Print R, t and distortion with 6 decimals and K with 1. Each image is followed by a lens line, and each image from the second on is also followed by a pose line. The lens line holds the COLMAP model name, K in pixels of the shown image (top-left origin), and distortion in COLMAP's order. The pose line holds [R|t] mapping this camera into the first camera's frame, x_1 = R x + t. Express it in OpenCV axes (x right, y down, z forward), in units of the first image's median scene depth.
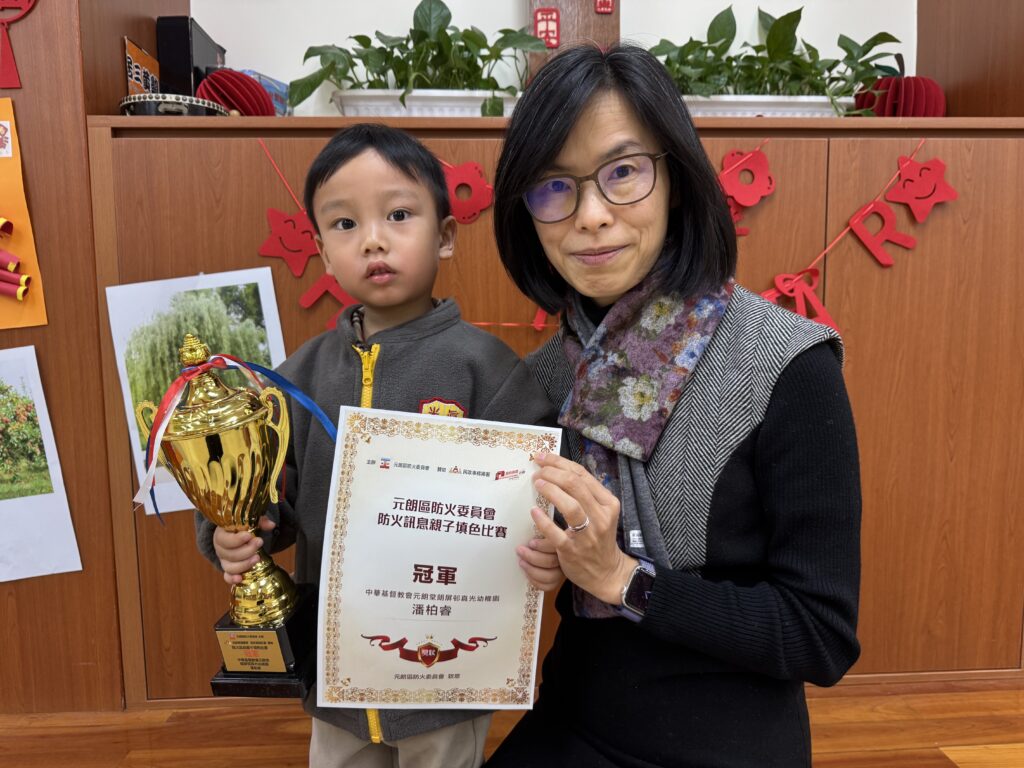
lens RADIAL K [[734.1, 0, 526.1], [0, 734.1, 386.6], [0, 0, 1]] dist [-0.008217, -0.009159]
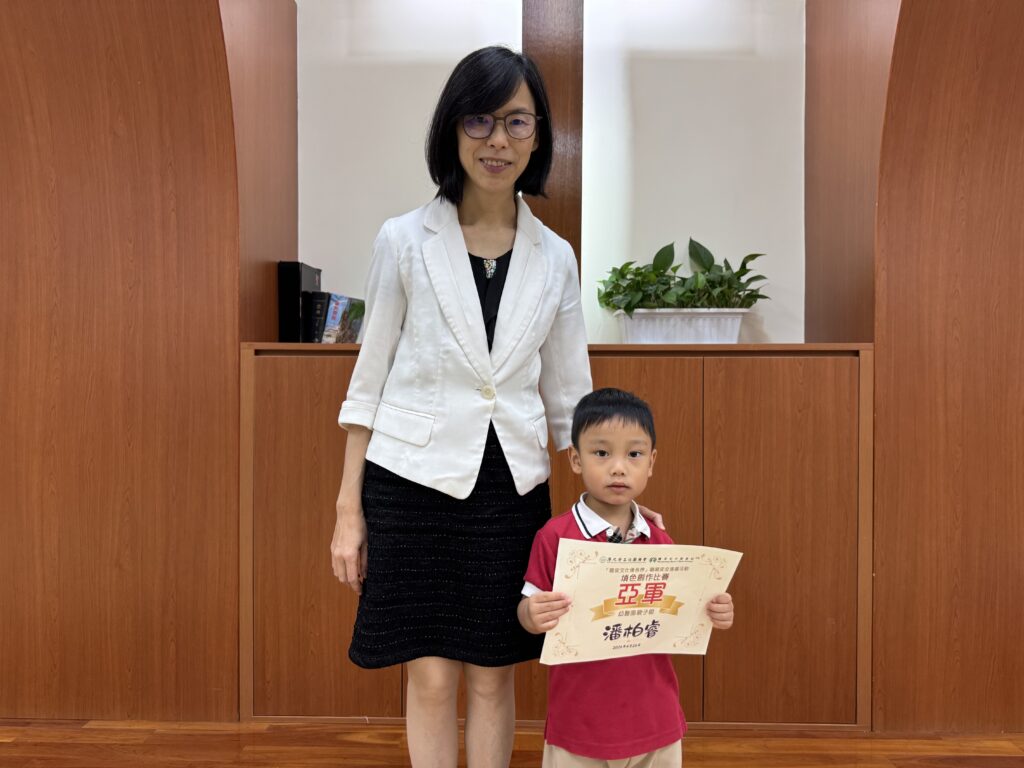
lens RADIAL K [[734.1, 0, 513.9], [0, 734.1, 381.9], [0, 0, 1]] dist [-0.008217, -0.009159]
pose [[0.996976, 0.012954, -0.076627, 0.130265], [-0.020340, 0.995133, -0.096416, -0.127586], [0.075005, 0.097683, 0.992387, -0.543495]]
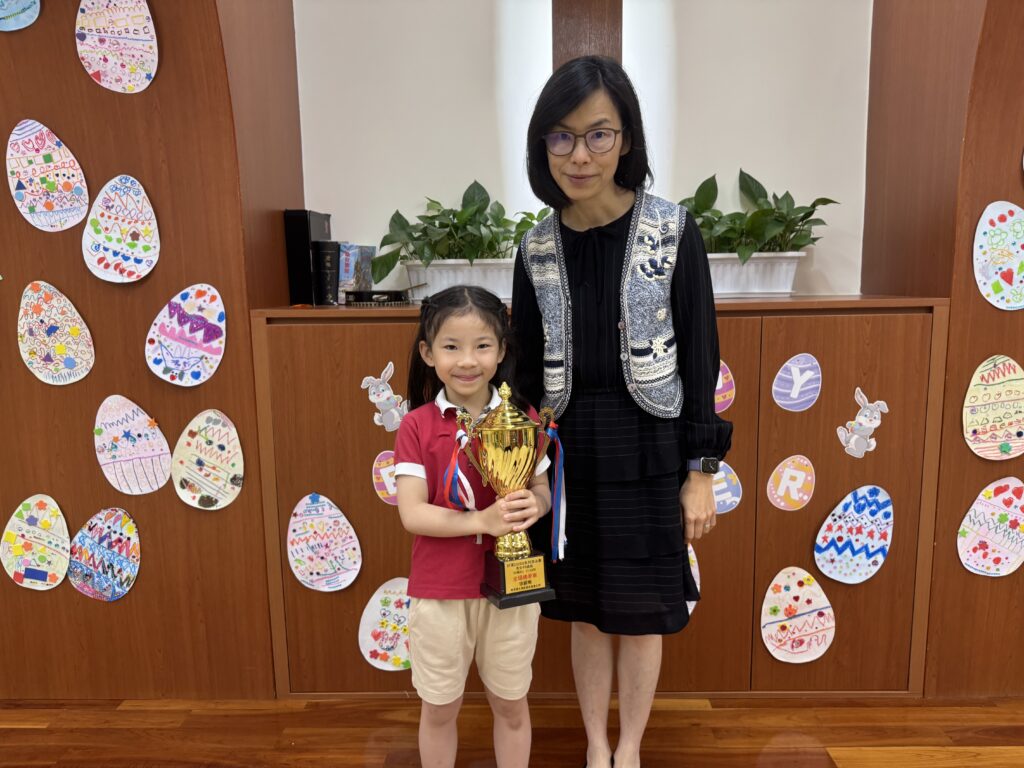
lens RADIAL K [[734.1, 0, 514.7], [0, 734.1, 388.2], [0, 0, 1]] dist [-0.008217, -0.009159]
pose [[0.996945, 0.003384, -0.078038, 0.051184], [0.000092, 0.999009, 0.044499, -0.259927], [0.078111, -0.044370, 0.995957, -0.426091]]
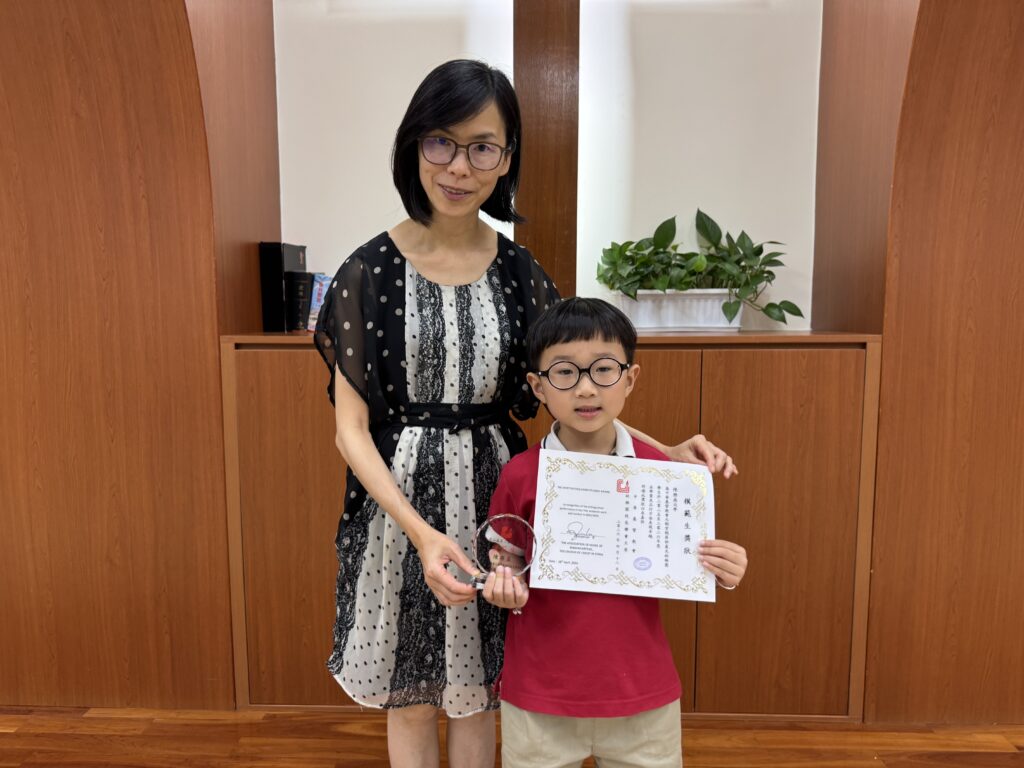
lens RADIAL K [[734.1, 0, 511.0], [0, 734.1, 387.5], [0, 0, 1]] dist [-0.008217, -0.009159]
pose [[0.995732, 0.016556, -0.090791, 0.161363], [-0.016255, 0.999860, 0.004059, -0.257865], [0.090846, -0.002566, 0.995862, -0.491247]]
